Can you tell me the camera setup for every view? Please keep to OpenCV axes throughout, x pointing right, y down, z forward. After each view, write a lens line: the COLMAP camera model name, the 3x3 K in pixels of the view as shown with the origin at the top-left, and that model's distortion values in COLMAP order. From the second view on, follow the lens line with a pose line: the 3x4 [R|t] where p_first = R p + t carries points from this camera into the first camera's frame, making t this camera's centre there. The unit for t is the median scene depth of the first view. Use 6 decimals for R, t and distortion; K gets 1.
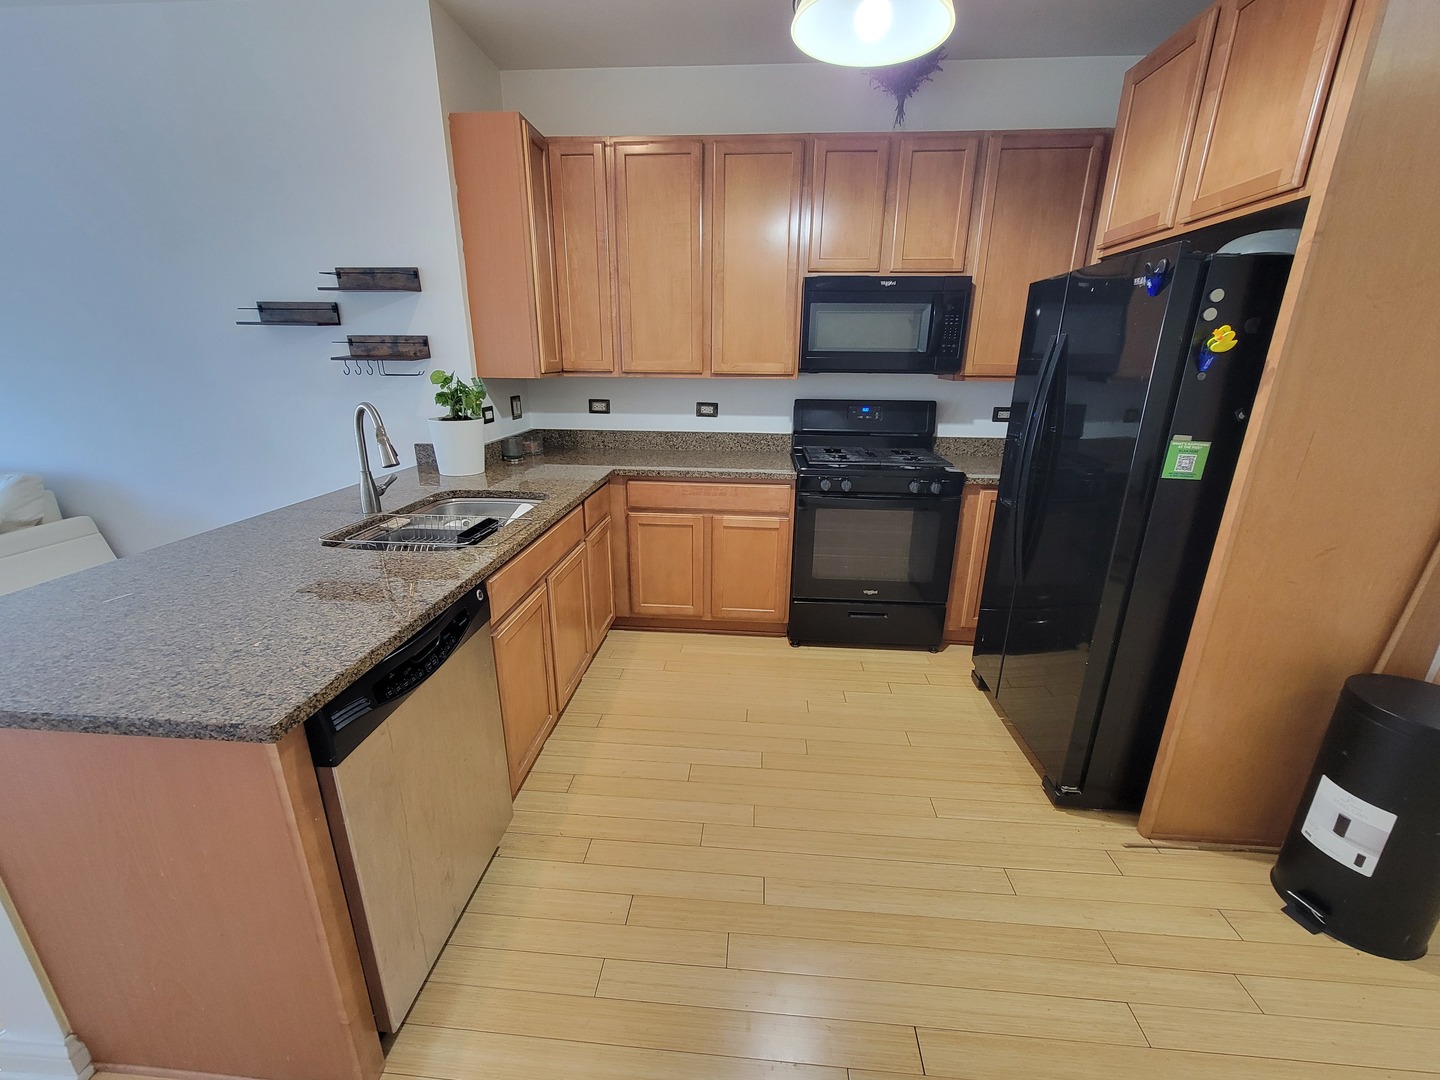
lens RADIAL K [[582.0, 0, 717.5], [0, 582.0, 544.1], [0, 0, 1]] dist [-0.003220, 0.000218]
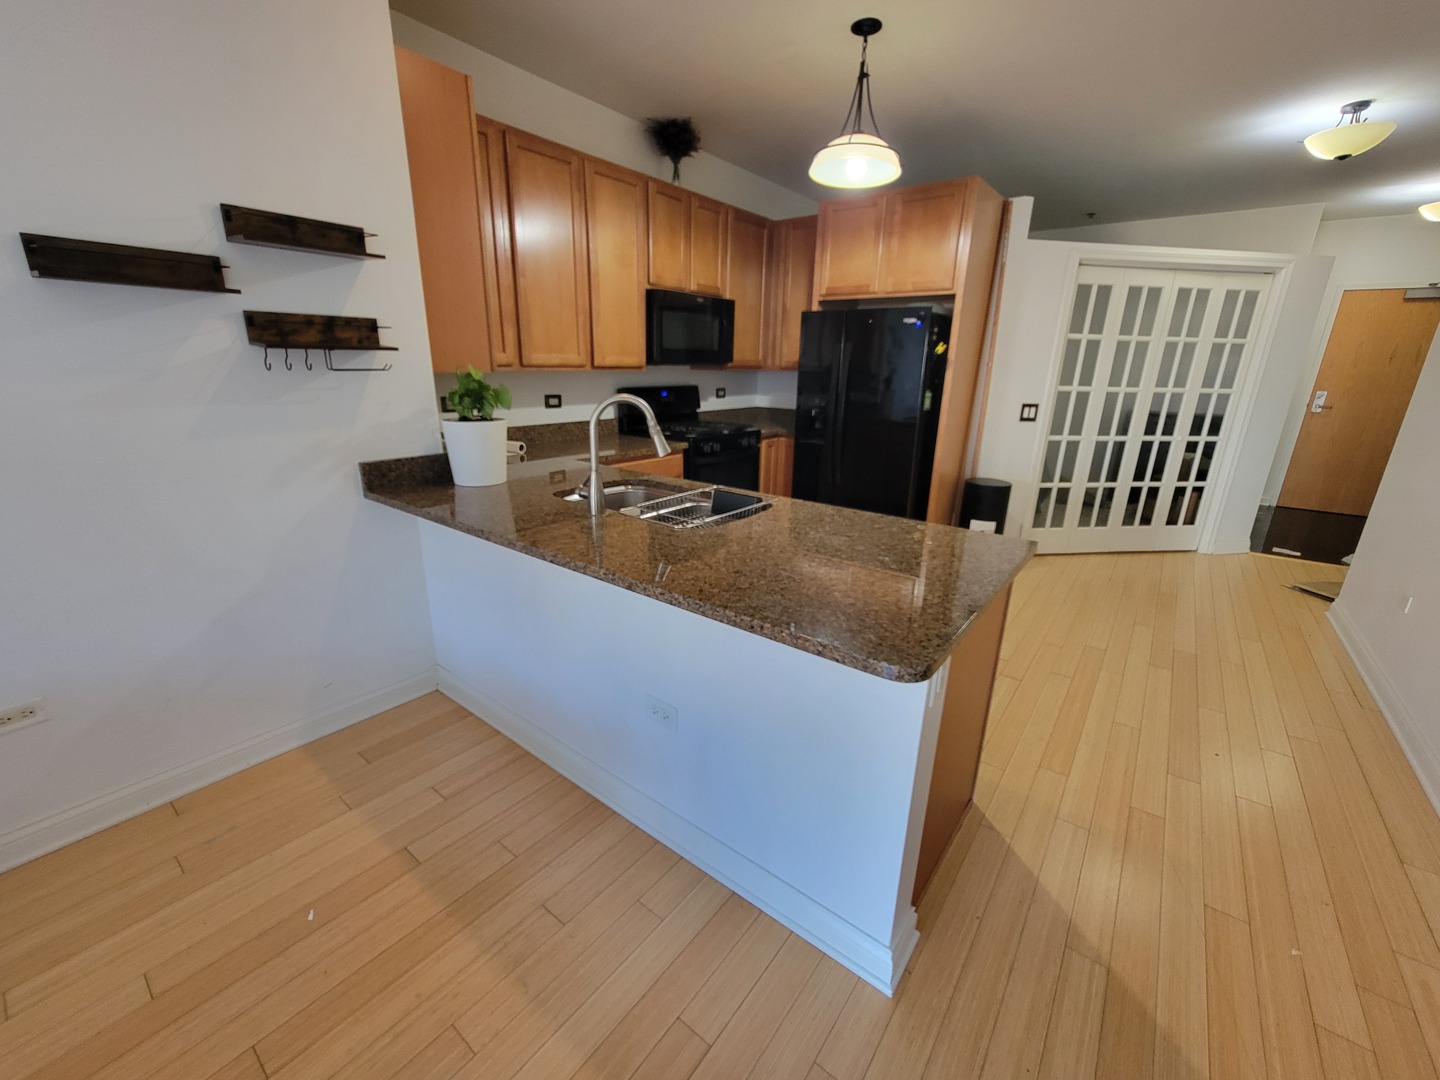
lens RADIAL K [[582.0, 0, 717.1], [0, 582.0, 537.3], [0, 0, 1]] dist [-0.003220, 0.000218]
pose [[0.549383, -0.241809, 0.799817, -0.922538], [0.242722, 0.962118, 0.124156, -0.068954], [-0.799540, 0.125924, 0.587264, 0.232577]]
